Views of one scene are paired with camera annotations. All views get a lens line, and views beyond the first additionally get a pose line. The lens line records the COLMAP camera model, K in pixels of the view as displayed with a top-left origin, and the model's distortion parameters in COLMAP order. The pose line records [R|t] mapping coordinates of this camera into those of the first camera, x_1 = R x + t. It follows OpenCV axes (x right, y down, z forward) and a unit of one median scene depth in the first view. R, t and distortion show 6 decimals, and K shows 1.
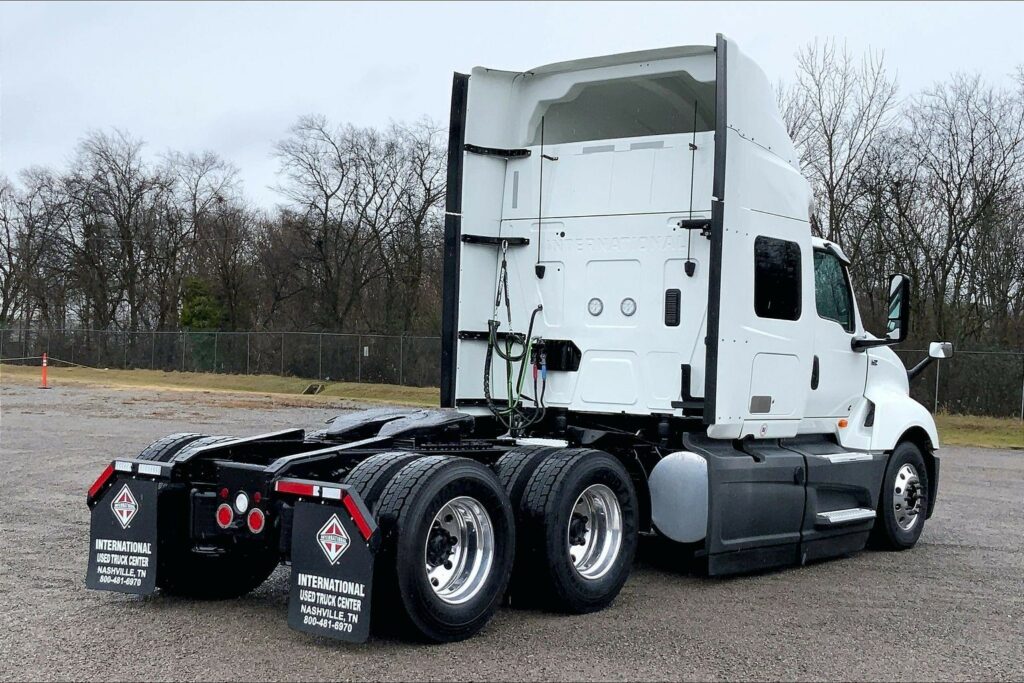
lens RADIAL K [[1368.4, 0, 509.8], [0, 1368.4, 337.1], [0, 0, 1]] dist [0.119000, 0.000000]
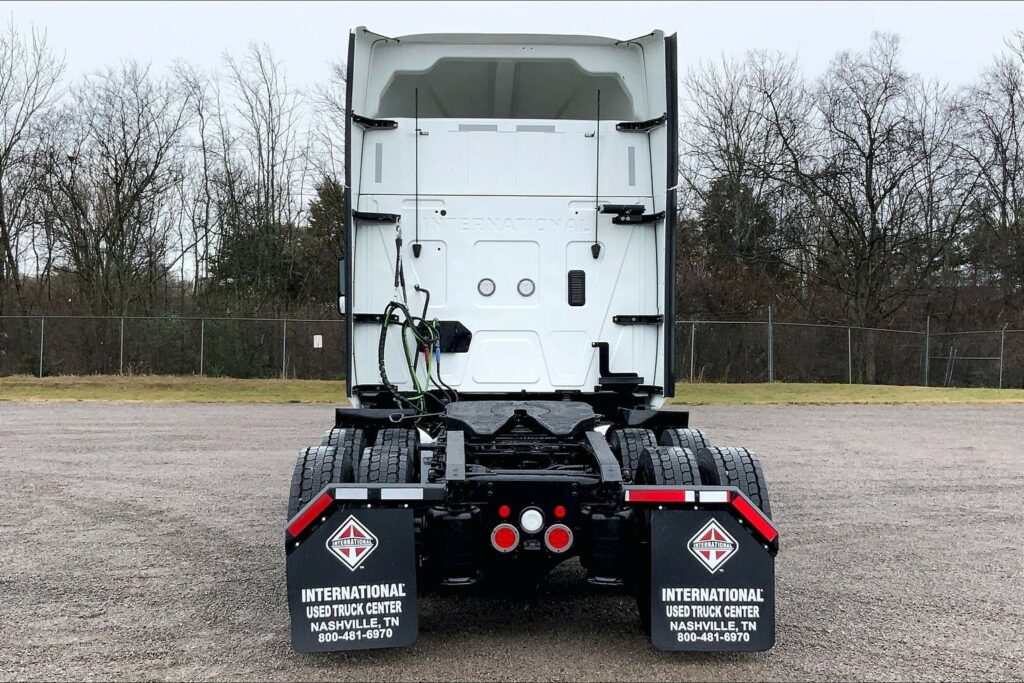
lens RADIAL K [[1218.4, 0, 522.2], [0, 1218.4, 364.0], [0, 0, 1]] dist [0.070735, 0.000000]
pose [[0.765329, -0.043328, 0.642179, -0.504204], [0.011829, 0.998510, 0.053273, -0.013676], [-0.643530, -0.033175, 0.764701, 0.308939]]
